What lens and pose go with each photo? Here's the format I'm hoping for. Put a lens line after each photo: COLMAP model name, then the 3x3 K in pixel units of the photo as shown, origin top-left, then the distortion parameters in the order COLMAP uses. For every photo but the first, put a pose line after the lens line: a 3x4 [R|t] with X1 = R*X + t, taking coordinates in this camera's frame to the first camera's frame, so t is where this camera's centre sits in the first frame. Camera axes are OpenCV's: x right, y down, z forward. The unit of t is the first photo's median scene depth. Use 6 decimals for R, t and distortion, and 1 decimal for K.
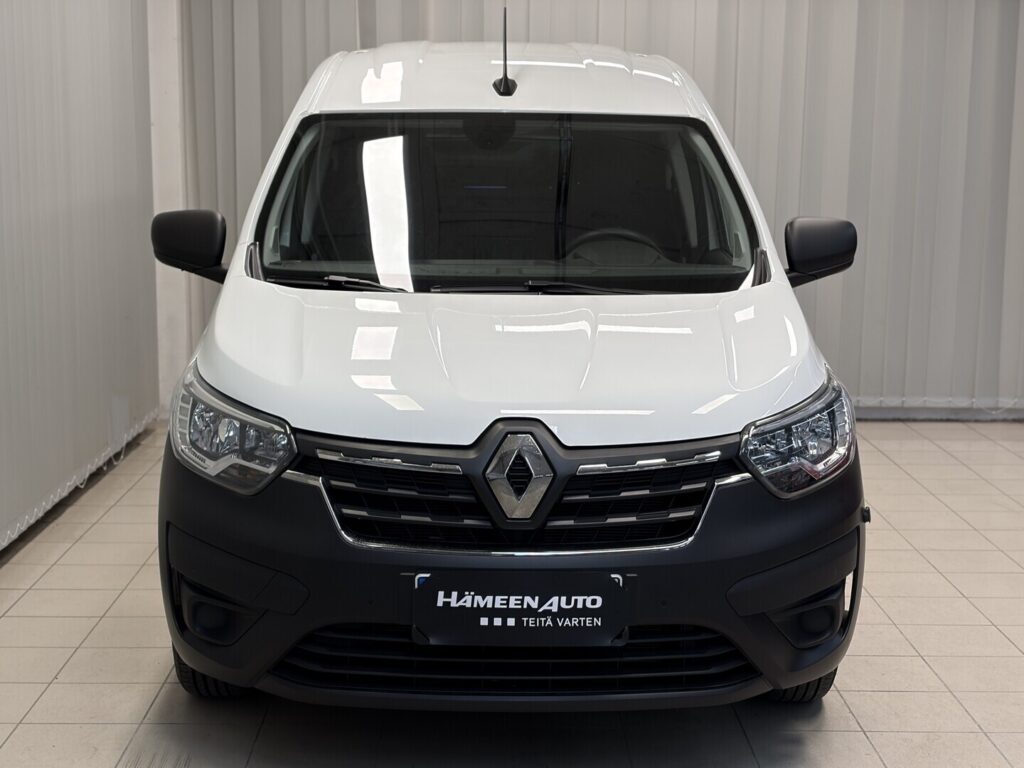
lens RADIAL K [[1584.7, 0, 512.0], [0, 1584.7, 384.0], [0, 0, 1]] dist [0.219860, -0.011679]
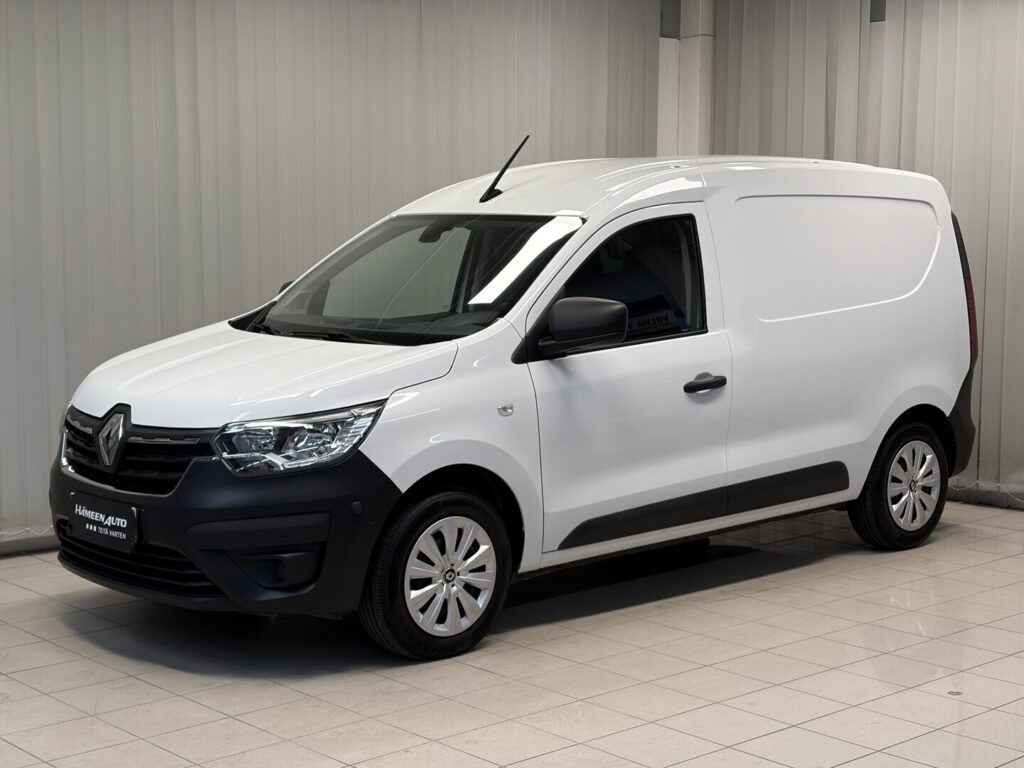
lens RADIAL K [[1584.7, 0, 512.0], [0, 1584.7, 384.0], [0, 0, 1]] dist [0.219860, -0.011679]
pose [[0.652270, 0.065748, -0.755129, 1.493596], [-0.111631, 0.993700, -0.009906, -0.027105], [0.749721, 0.090757, 0.655501, 0.232342]]
